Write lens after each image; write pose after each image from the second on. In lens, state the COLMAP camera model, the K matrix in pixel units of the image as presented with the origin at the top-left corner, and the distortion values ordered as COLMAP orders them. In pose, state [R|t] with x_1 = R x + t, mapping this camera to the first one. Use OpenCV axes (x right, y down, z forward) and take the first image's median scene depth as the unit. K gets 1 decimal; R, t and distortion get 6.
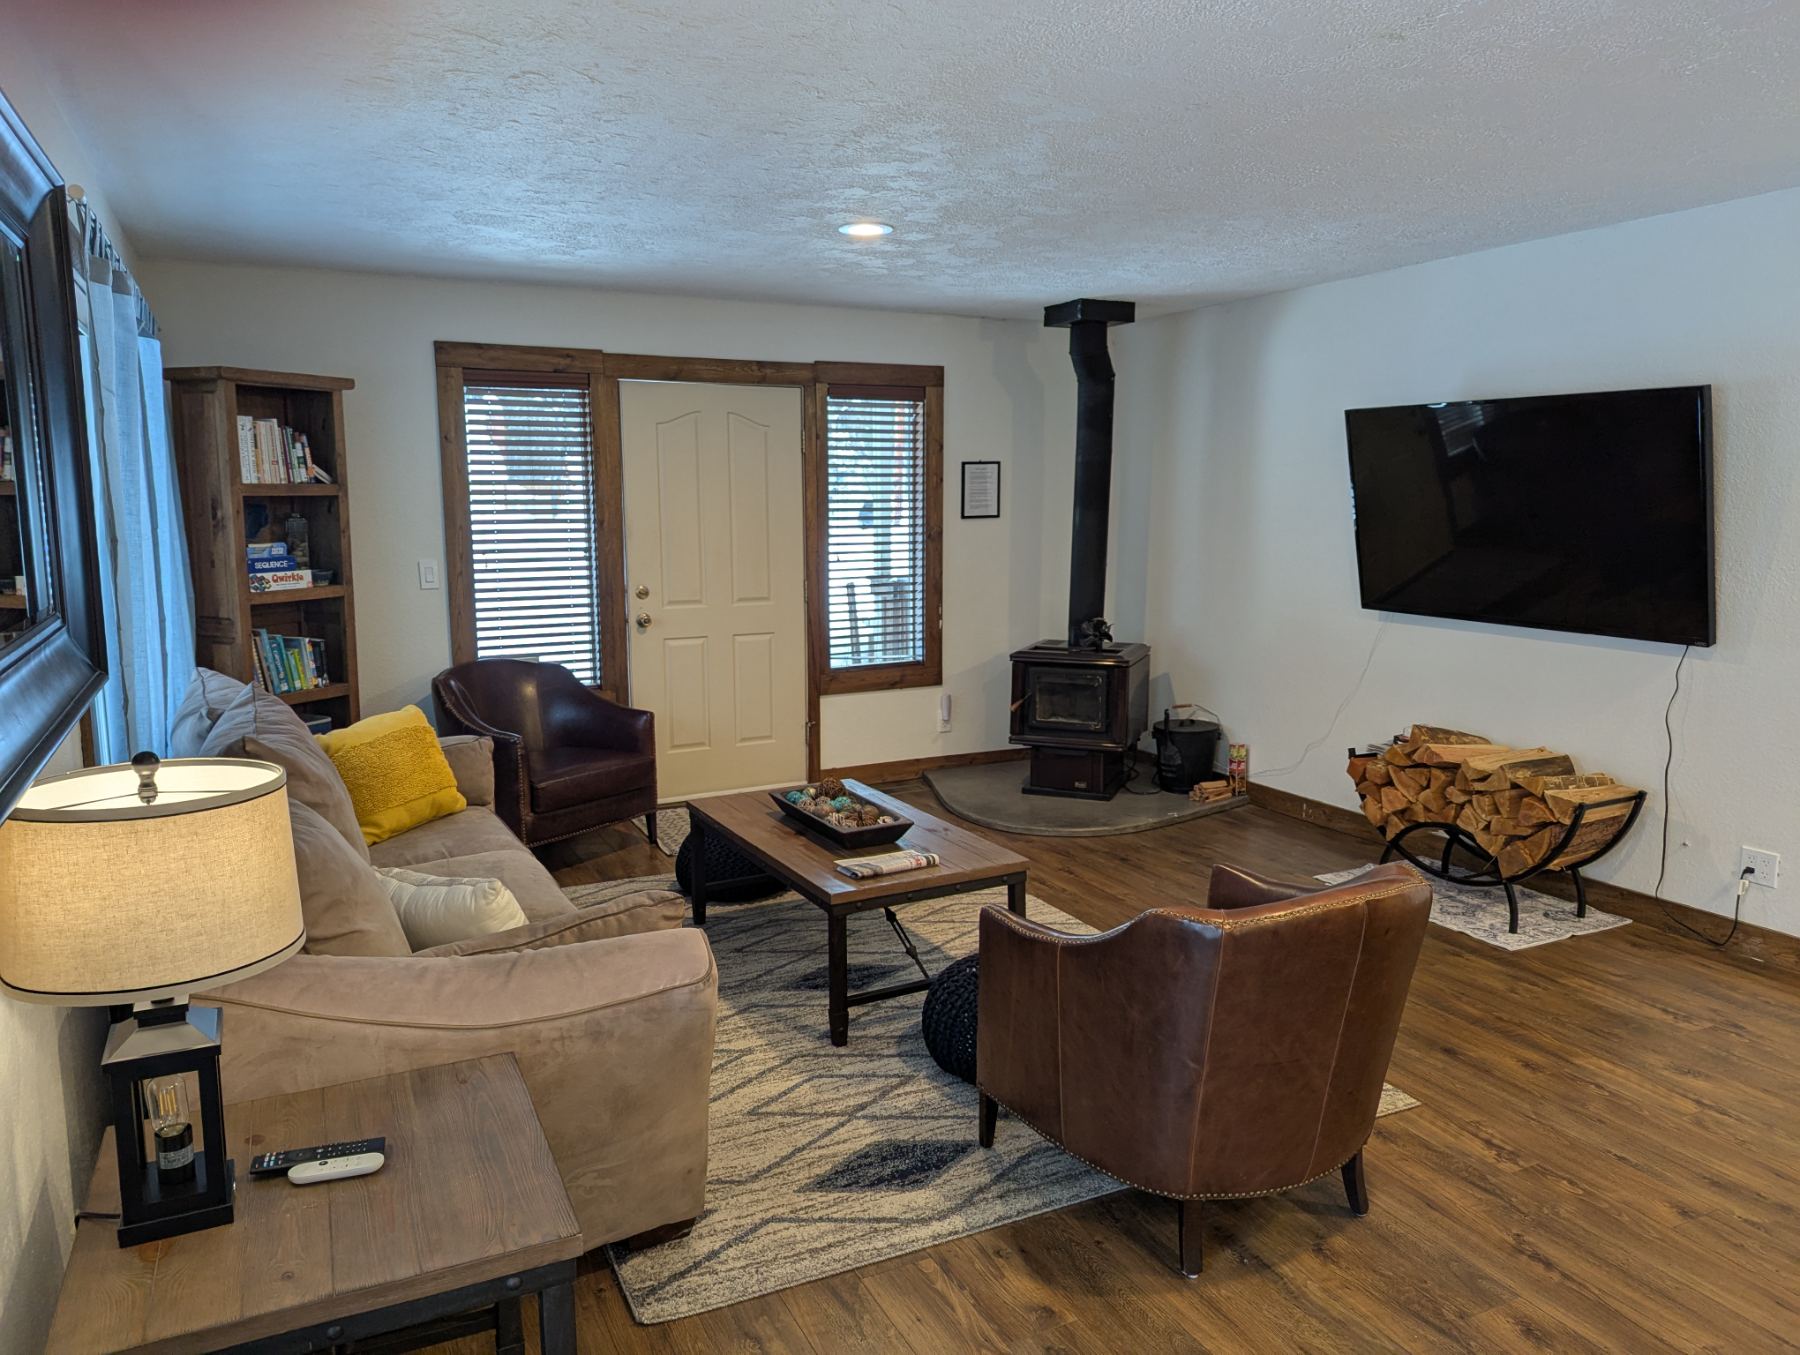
lens RADIAL K [[1260.7, 0, 899.2], [0, 1260.7, 681.0], [0, 0, 1]] dist [0.065700, -0.057817]
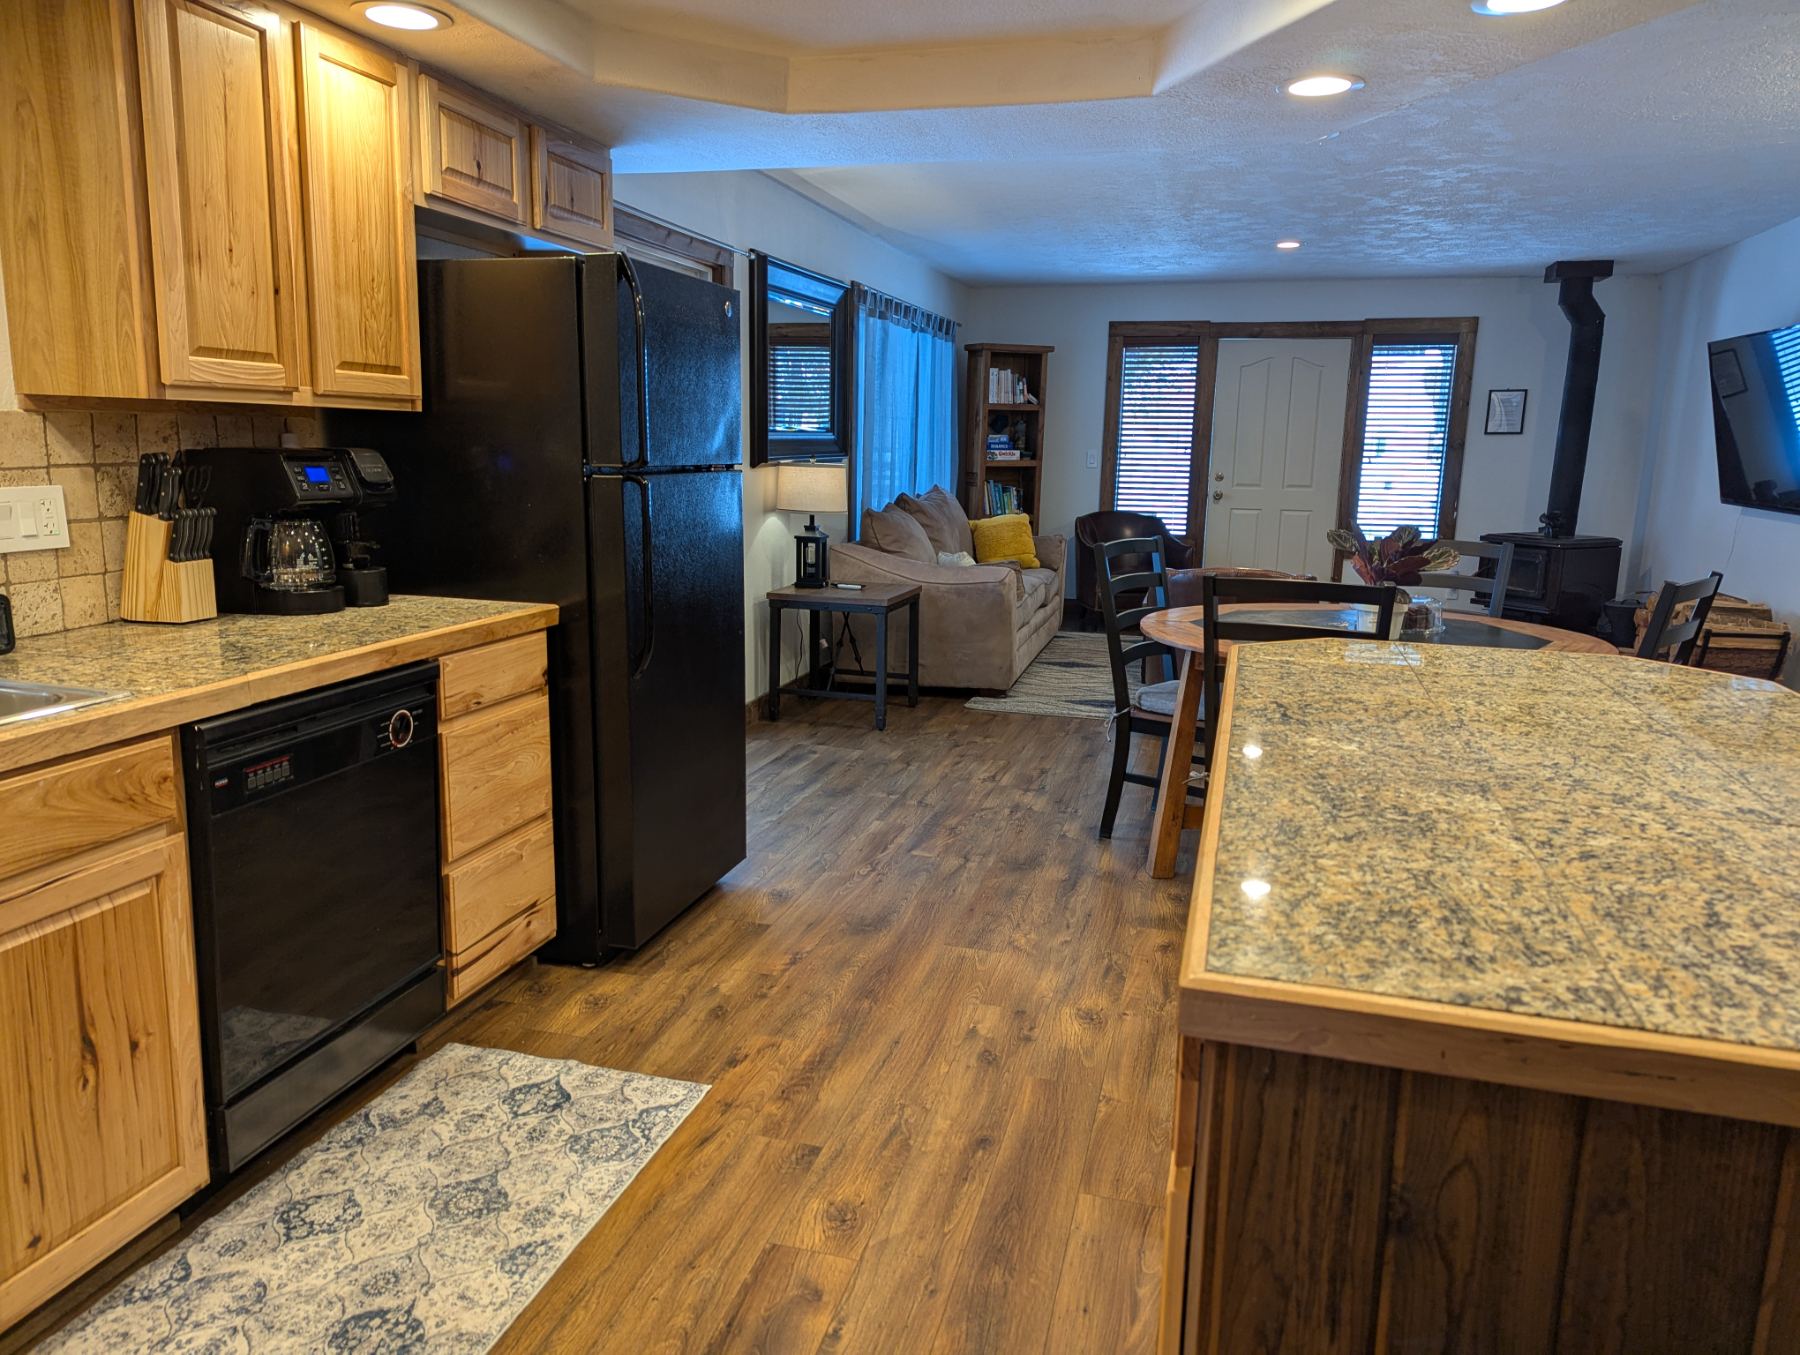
lens RADIAL K [[1260.7, 0, 898.1], [0, 1260.7, 673.2], [0, 0, 1]] dist [0.065700, -0.057817]
pose [[0.740297, 0.139001, -0.657753, 0.617776], [-0.121287, 0.989952, 0.072695, 0.113657], [0.661248, 0.025960, 0.749718, -0.462654]]
